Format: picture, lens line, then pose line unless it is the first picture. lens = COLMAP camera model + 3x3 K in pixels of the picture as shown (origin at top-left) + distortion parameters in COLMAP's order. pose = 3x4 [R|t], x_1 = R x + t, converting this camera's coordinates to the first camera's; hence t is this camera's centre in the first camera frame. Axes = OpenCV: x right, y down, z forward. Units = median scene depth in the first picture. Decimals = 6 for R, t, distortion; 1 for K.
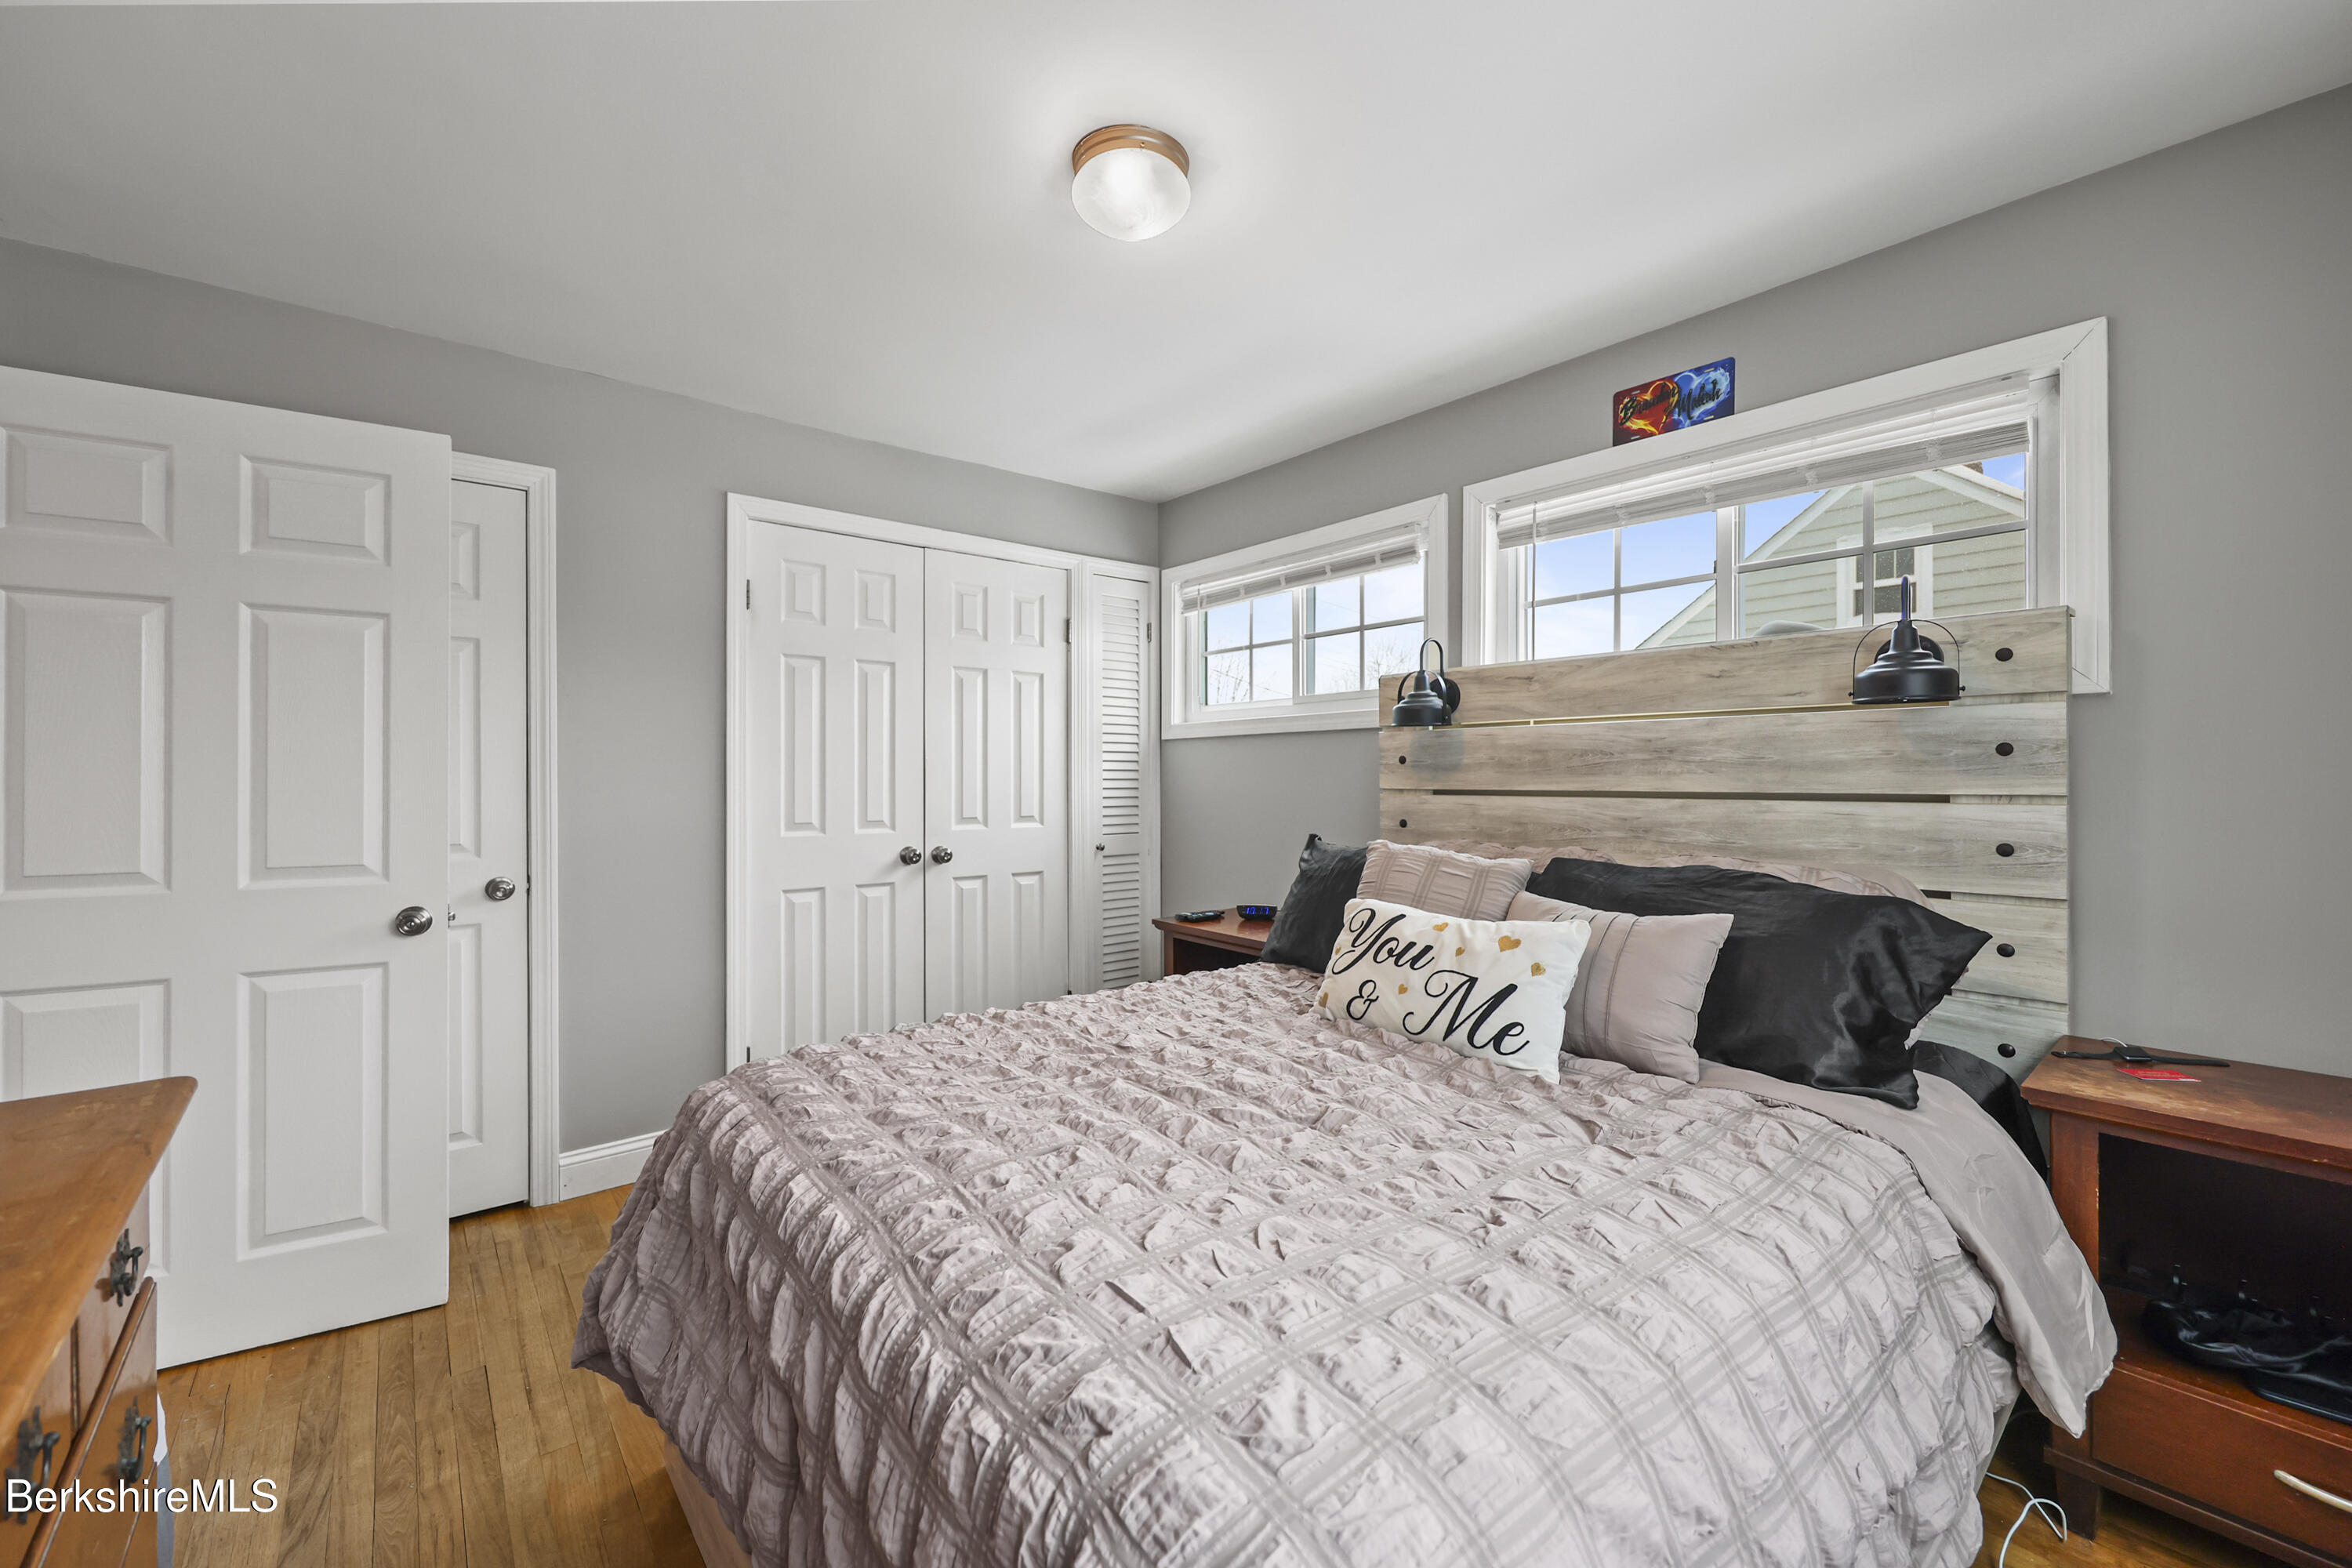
lens RADIAL K [[949.6, 0, 1181.5], [0, 949.6, 782.5], [0, 0, 1]] dist [-0.001152, 0.000008]
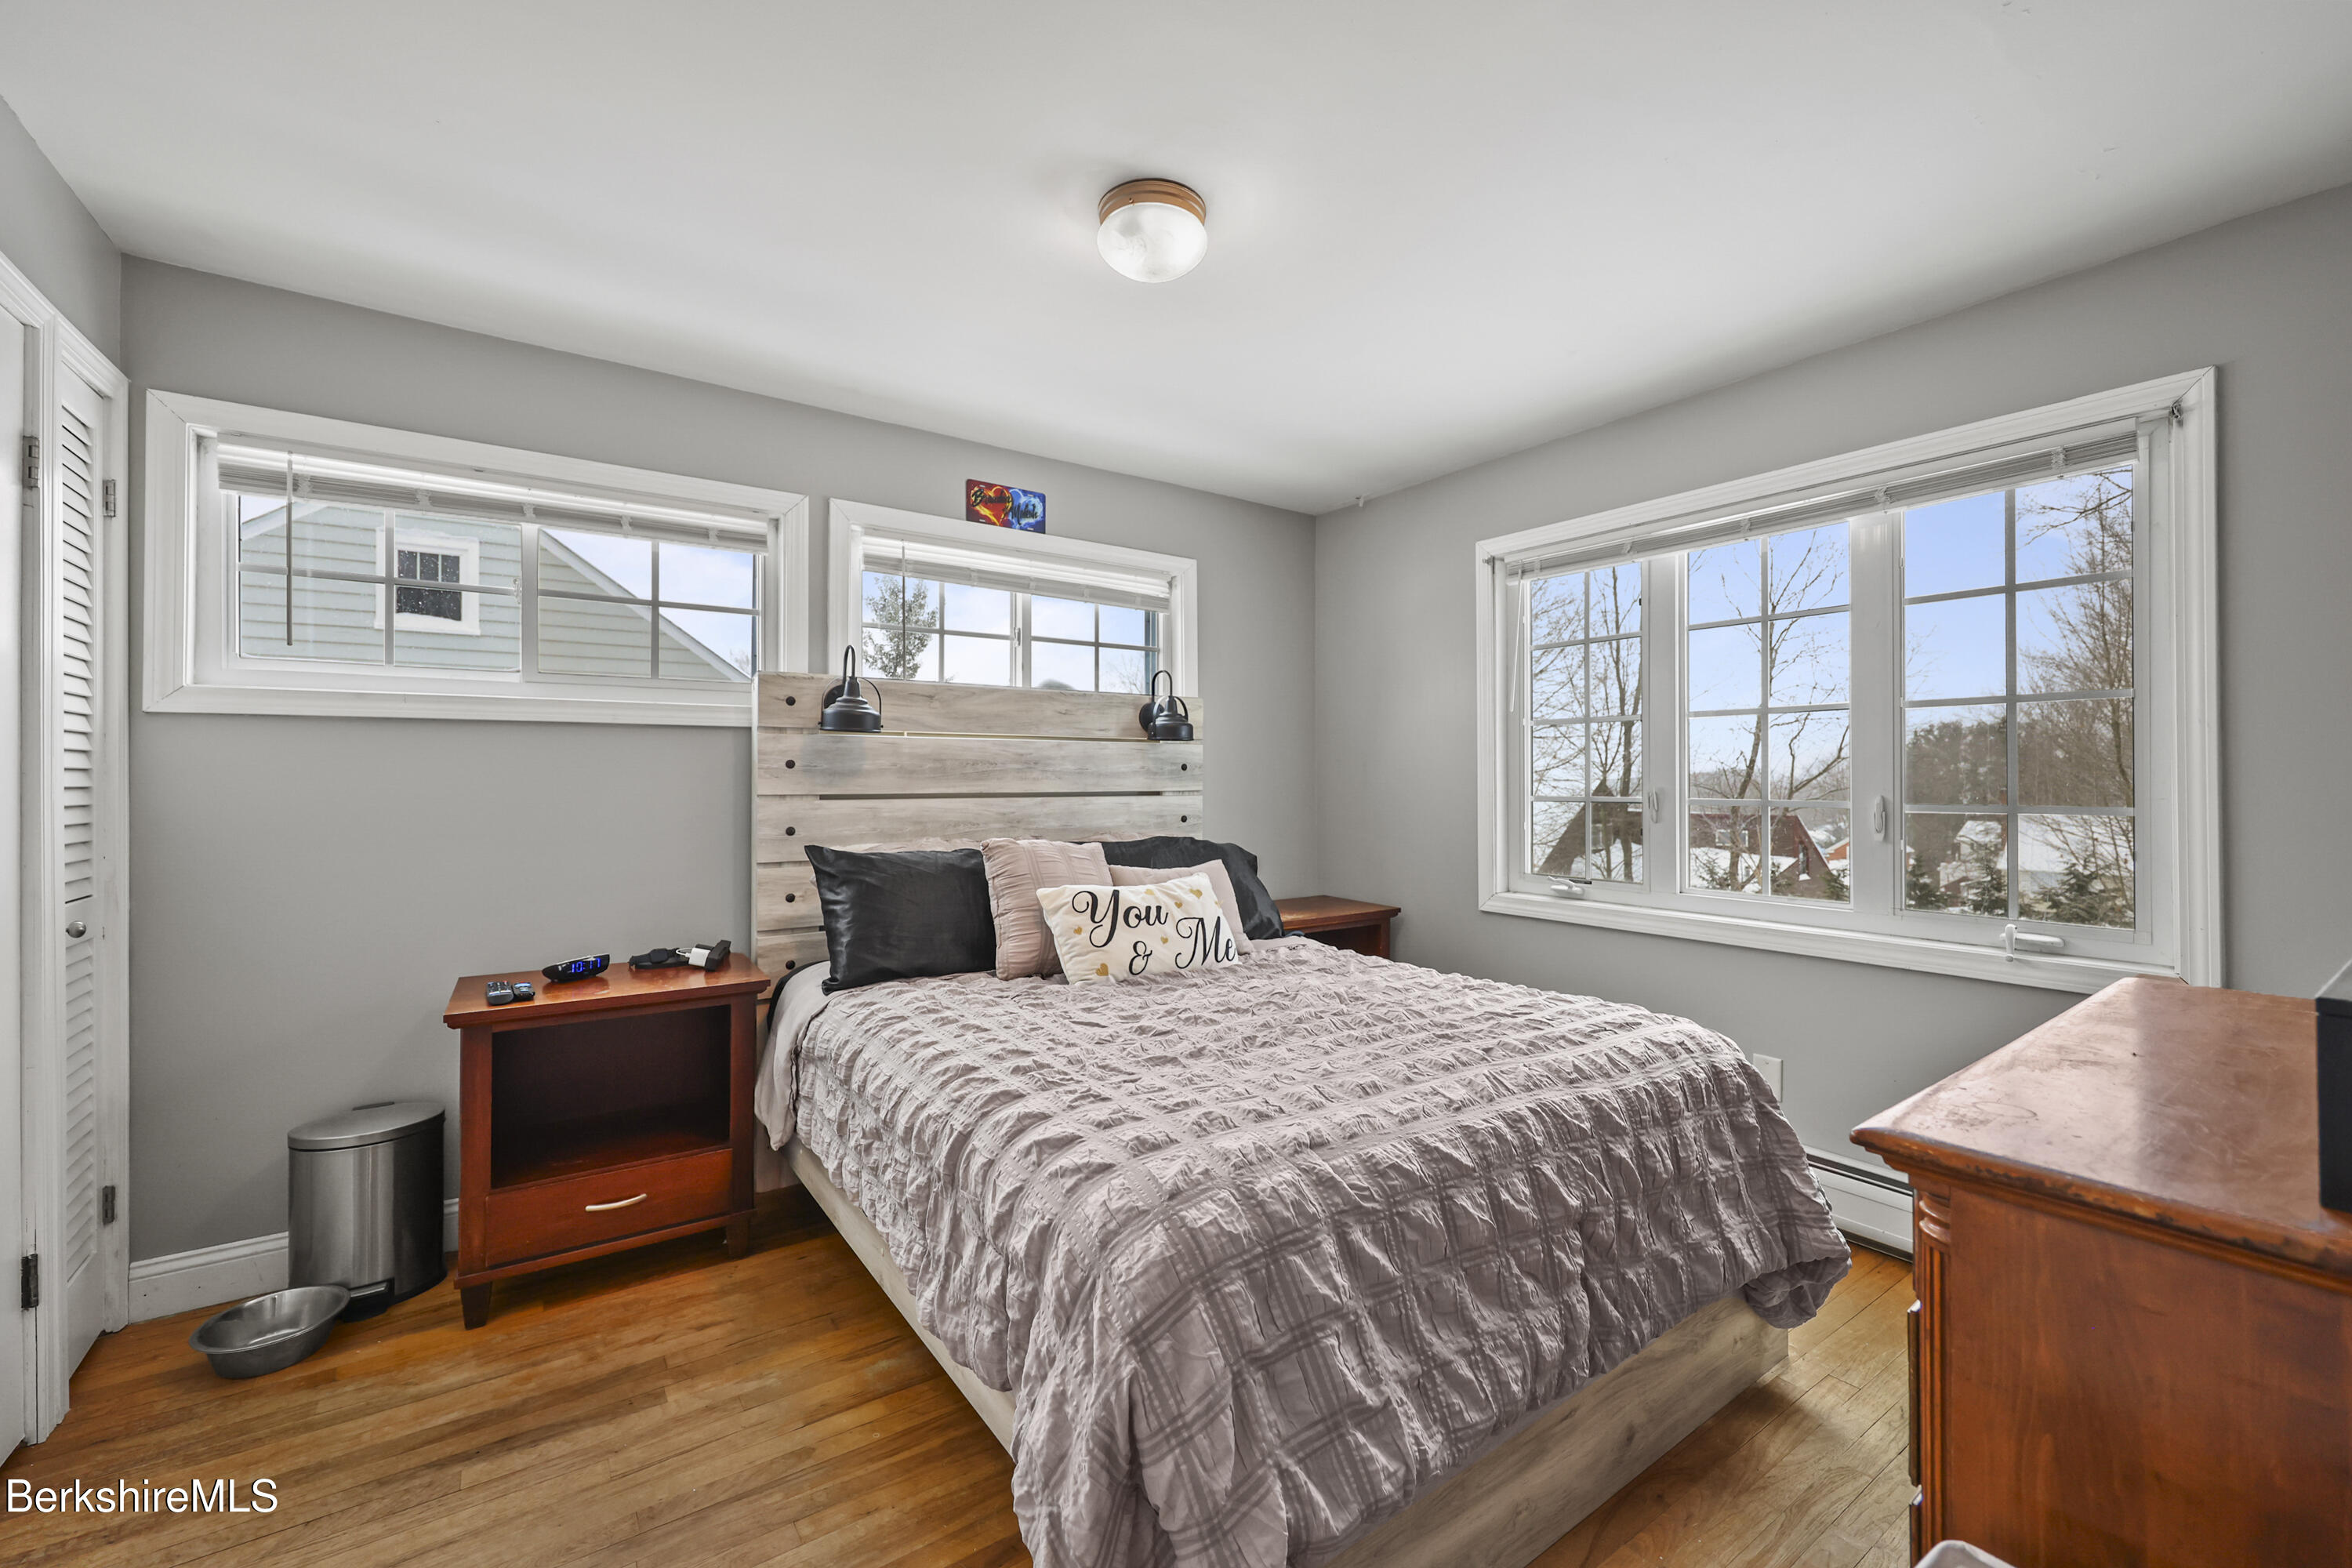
lens RADIAL K [[939.8, 0, 1180.1], [0, 939.8, 779.2], [0, 0, 1]] dist [-0.001850, 0.000391]
pose [[0.083631, 0.003490, 0.996491, -0.769327], [0.008858, 0.999952, -0.004246, -0.001553], [-0.996457, 0.009182, 0.083596, 0.616780]]
